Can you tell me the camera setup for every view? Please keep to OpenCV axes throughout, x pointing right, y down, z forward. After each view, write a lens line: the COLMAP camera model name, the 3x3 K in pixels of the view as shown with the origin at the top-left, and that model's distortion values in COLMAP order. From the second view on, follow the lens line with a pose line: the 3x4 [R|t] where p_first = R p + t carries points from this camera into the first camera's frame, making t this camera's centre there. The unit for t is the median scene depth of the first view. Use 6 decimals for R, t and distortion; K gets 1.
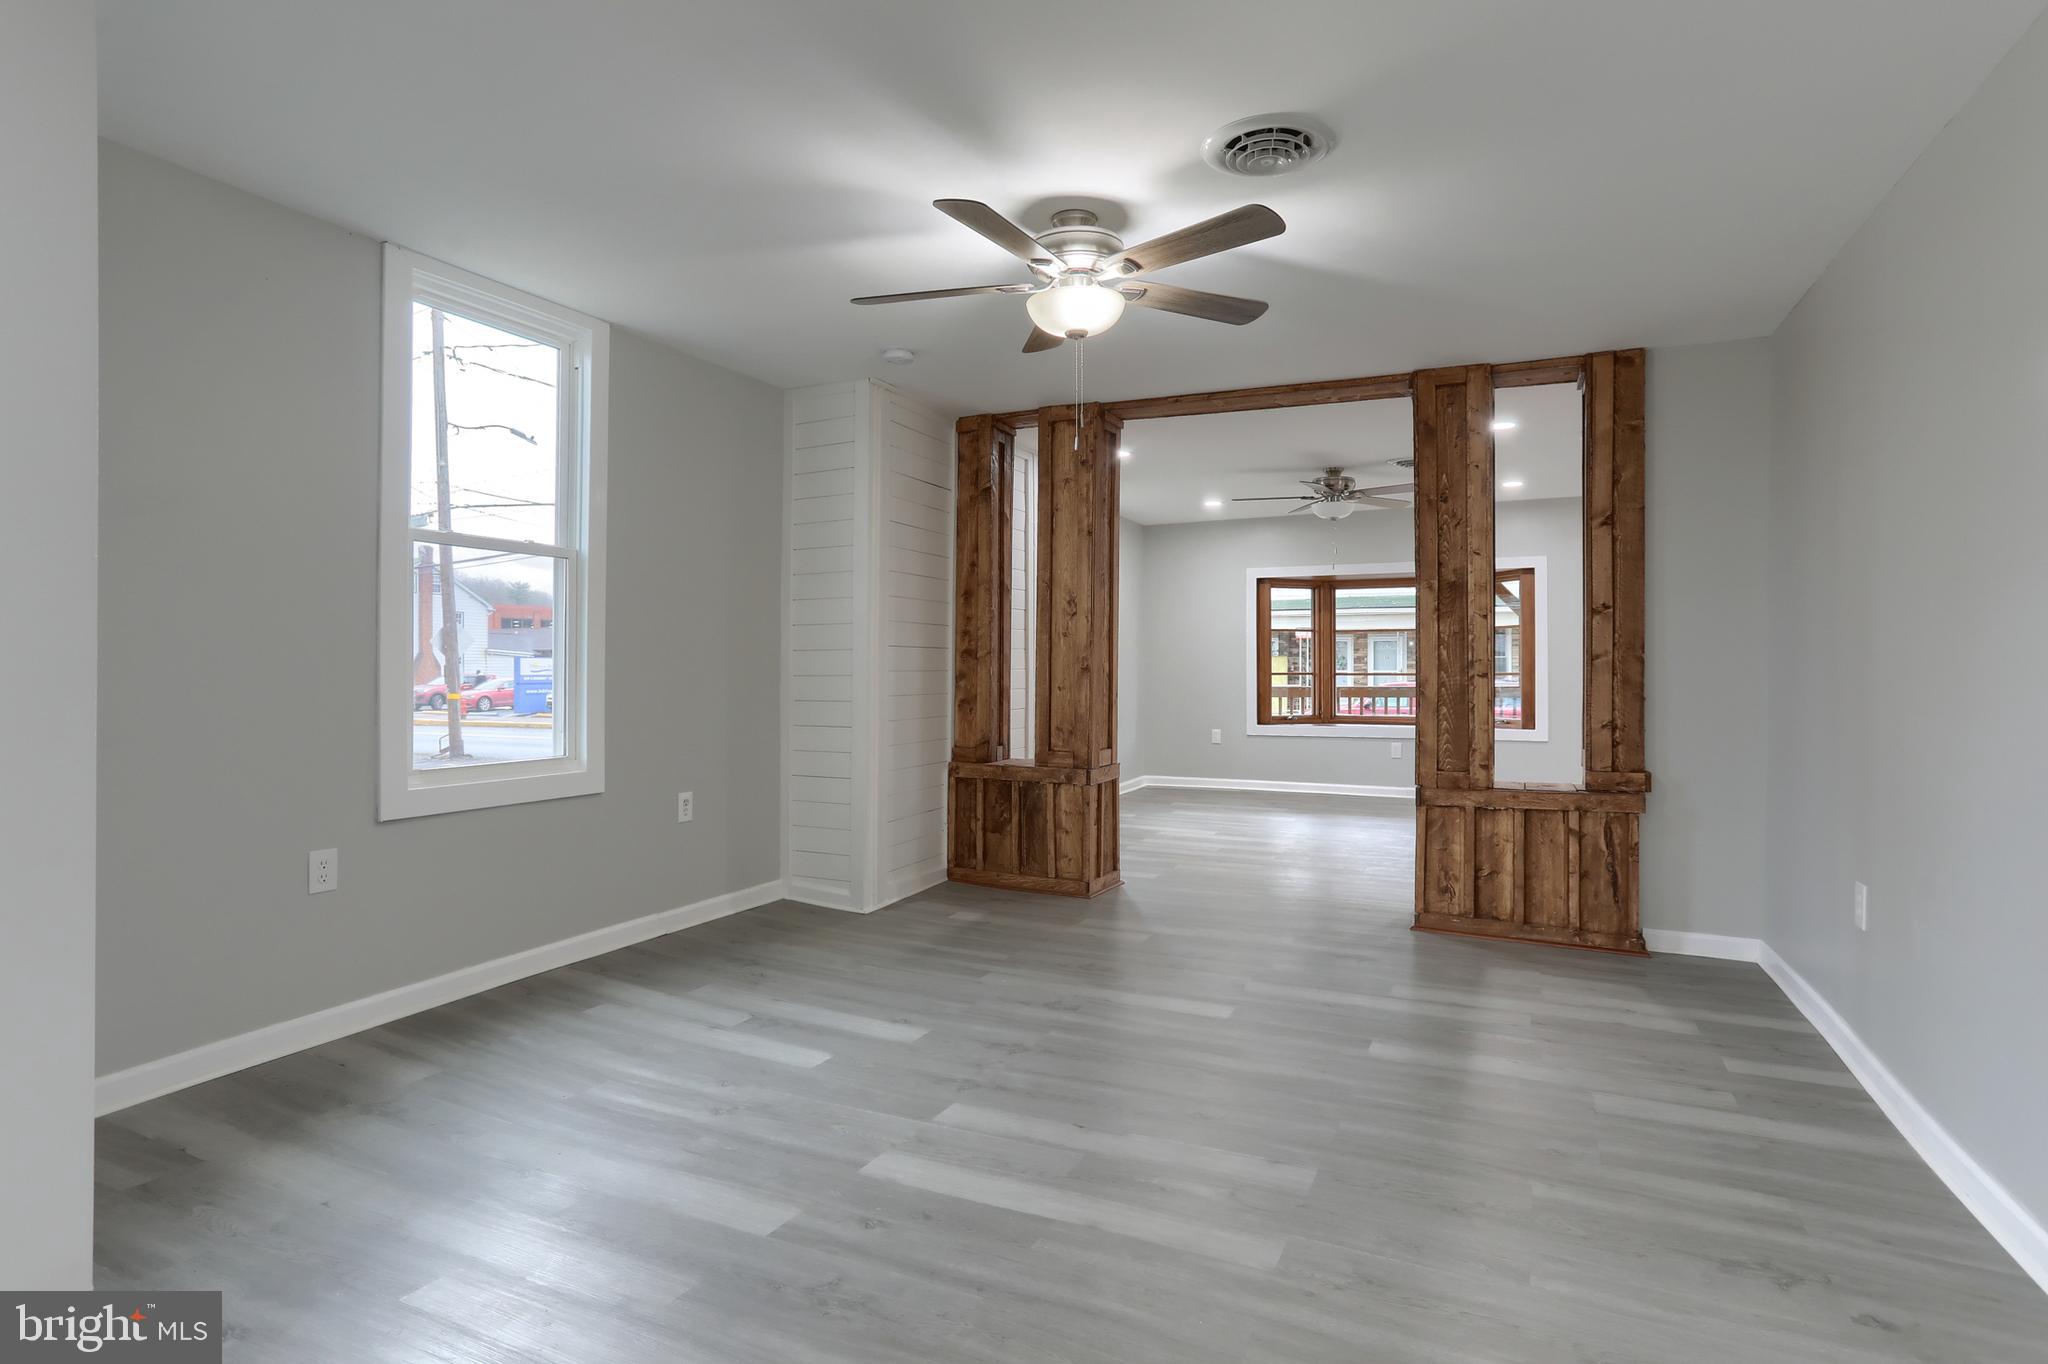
lens RADIAL K [[1029.9, 0, 1034.8], [0, 1029.9, 677.0], [0, 0, 1]] dist [-0.061683, 0.027825]
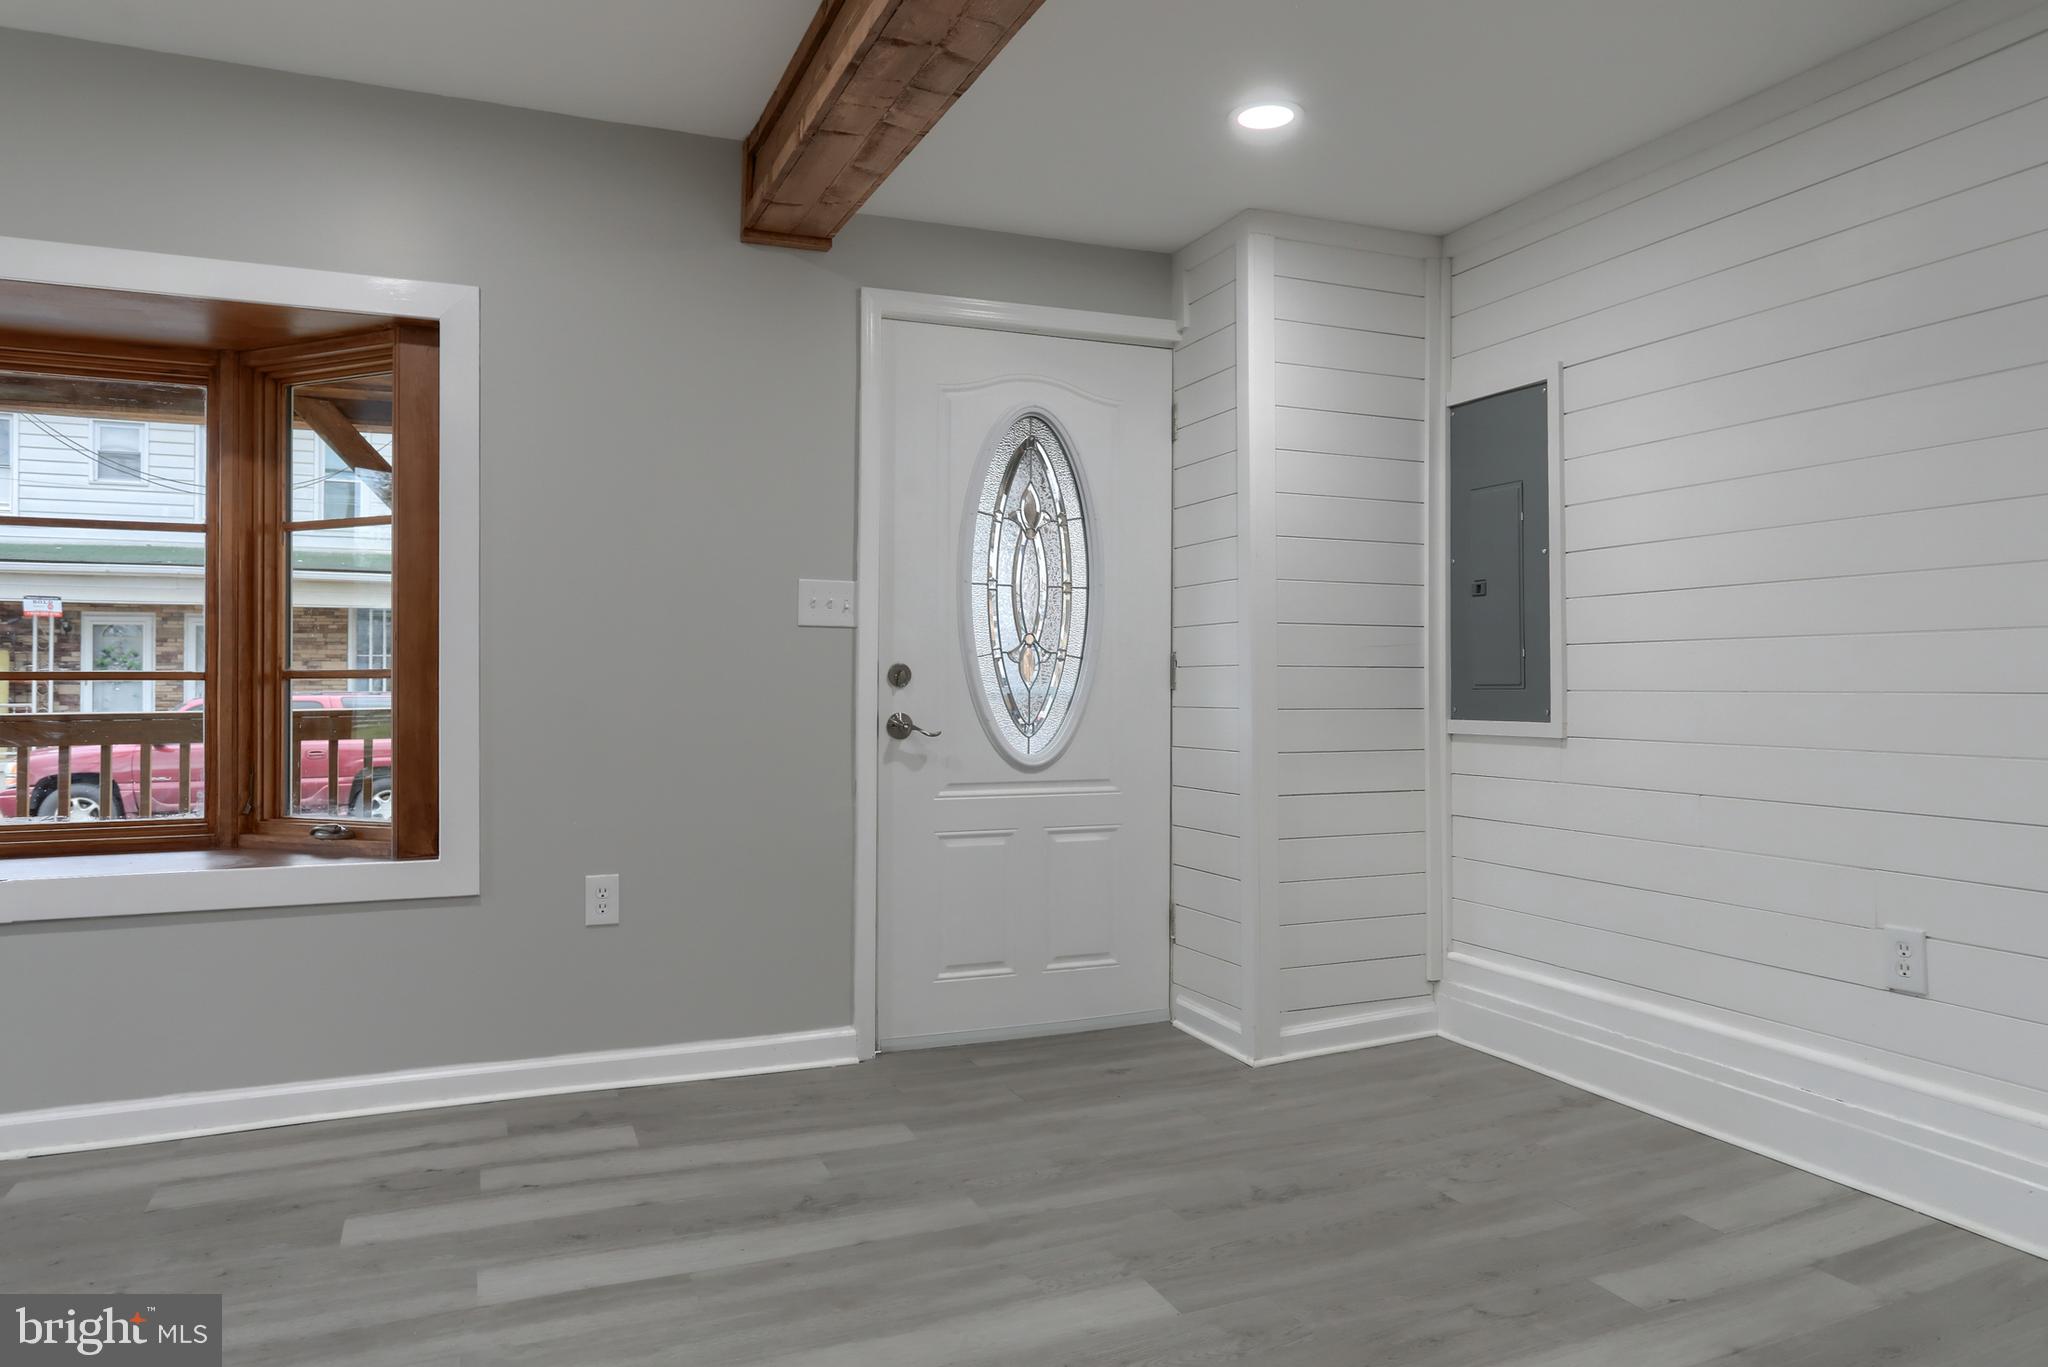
lens RADIAL K [[1325.2, 0, 1023.3], [0, 1325.2, 663.2], [0, 0, 1]] dist [-0.059282, 0.071590]
pose [[0.656730, 0.009479, 0.754067, 0.500821], [0.004226, 0.999859, -0.016250, 0.001752], [-0.754114, 0.013859, 0.656597, 0.983046]]
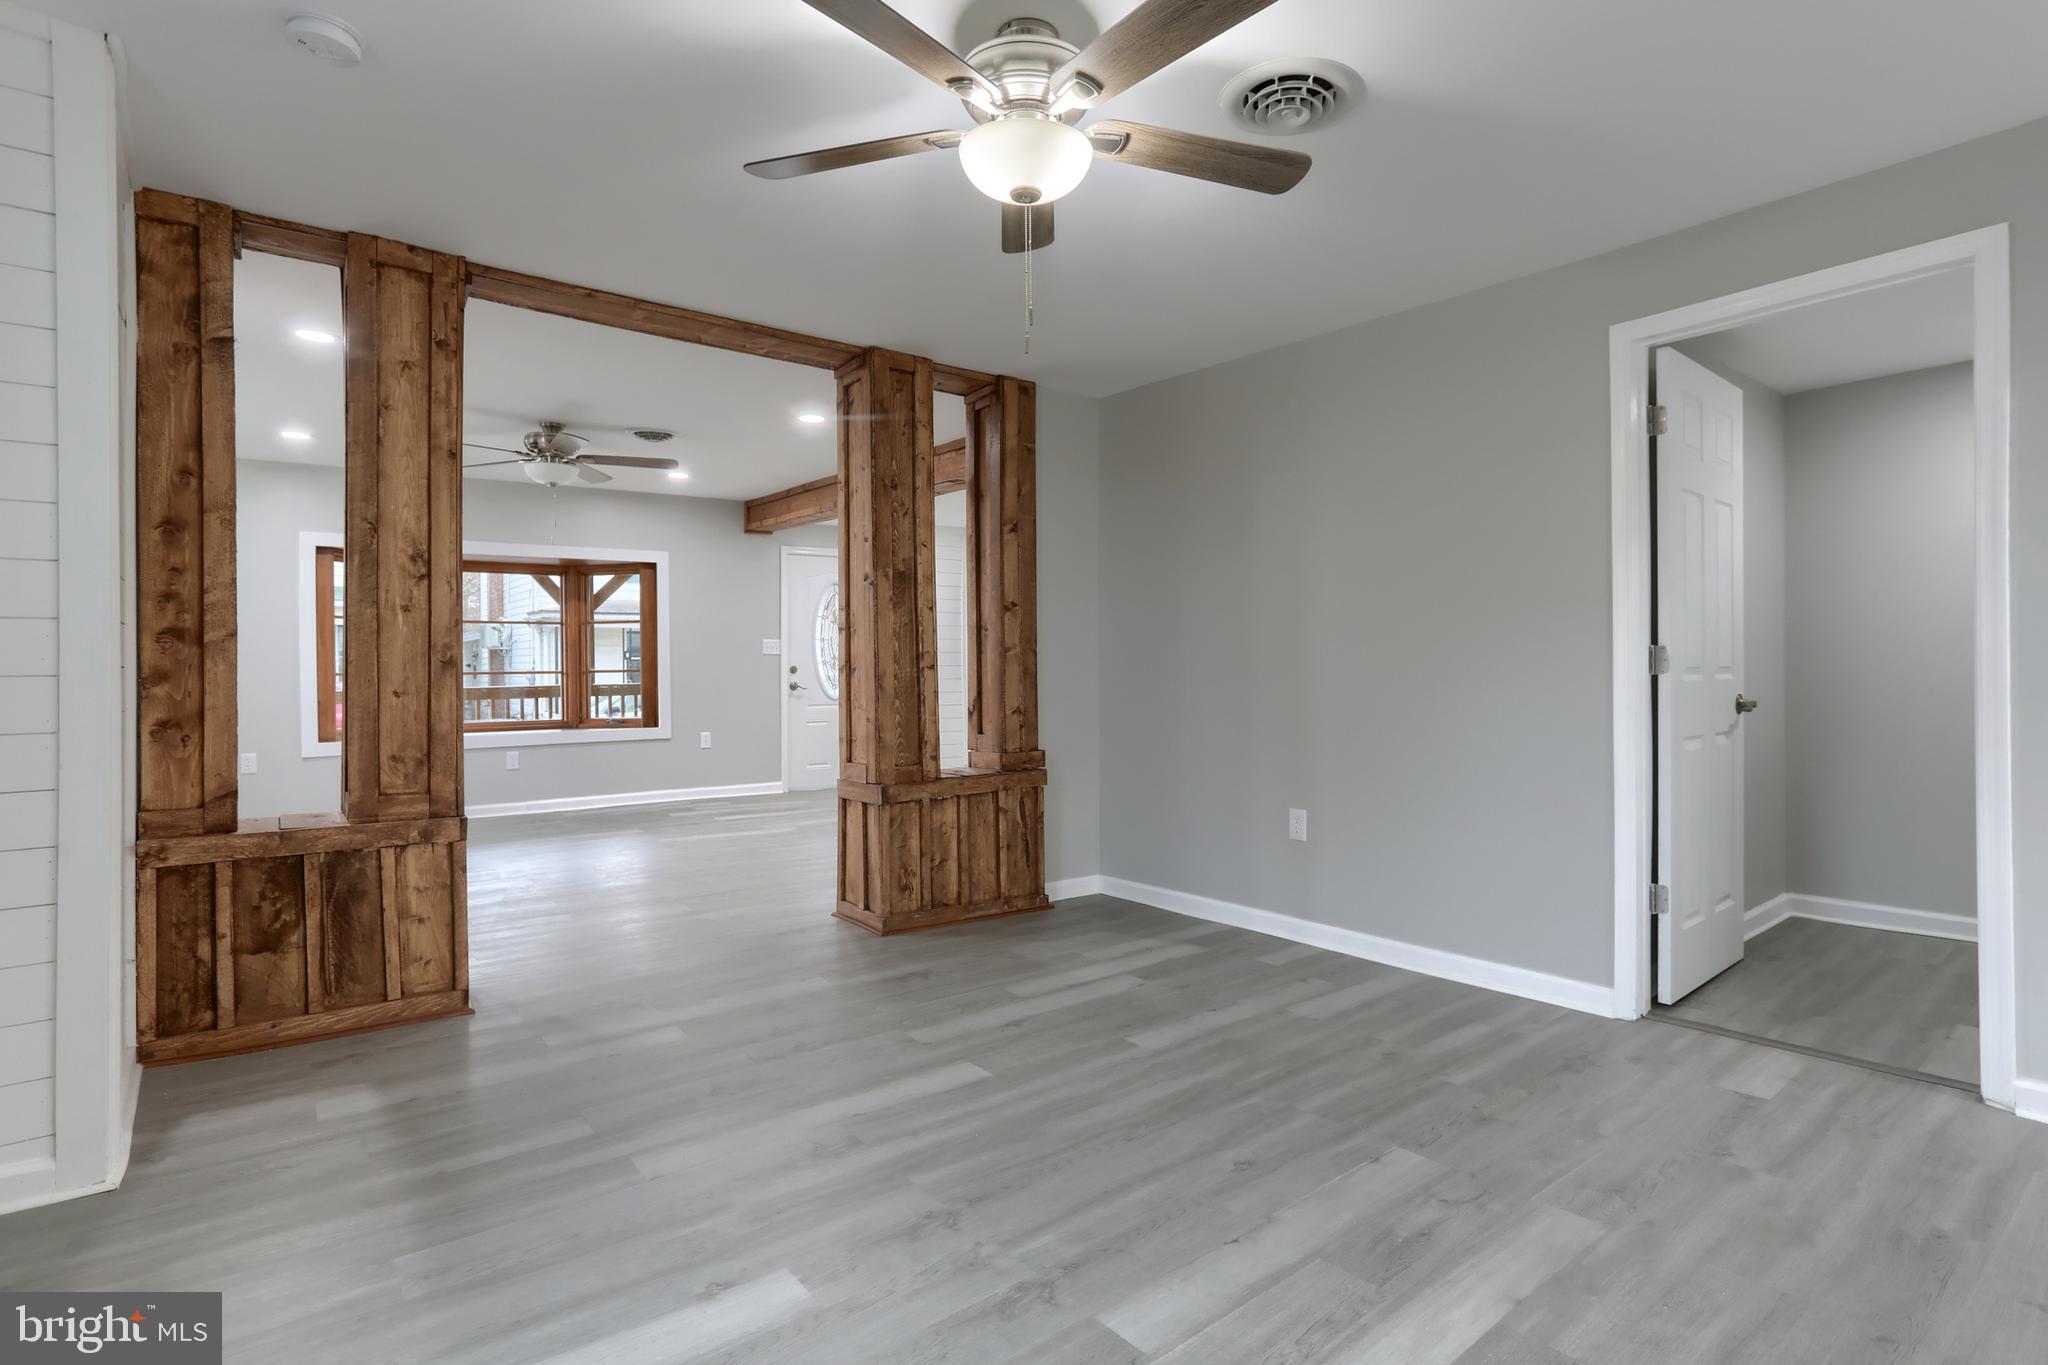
lens RADIAL K [[1011.3, 0, 1018.2], [0, 1011.3, 674.2], [0, 0, 1]] dist [-0.081234, 0.059935]
pose [[0.453277, -0.010370, 0.891310, -0.344806], [0.014529, 0.999885, 0.004245, 0.002029], [-0.891252, 0.011025, 0.453375, 0.396003]]
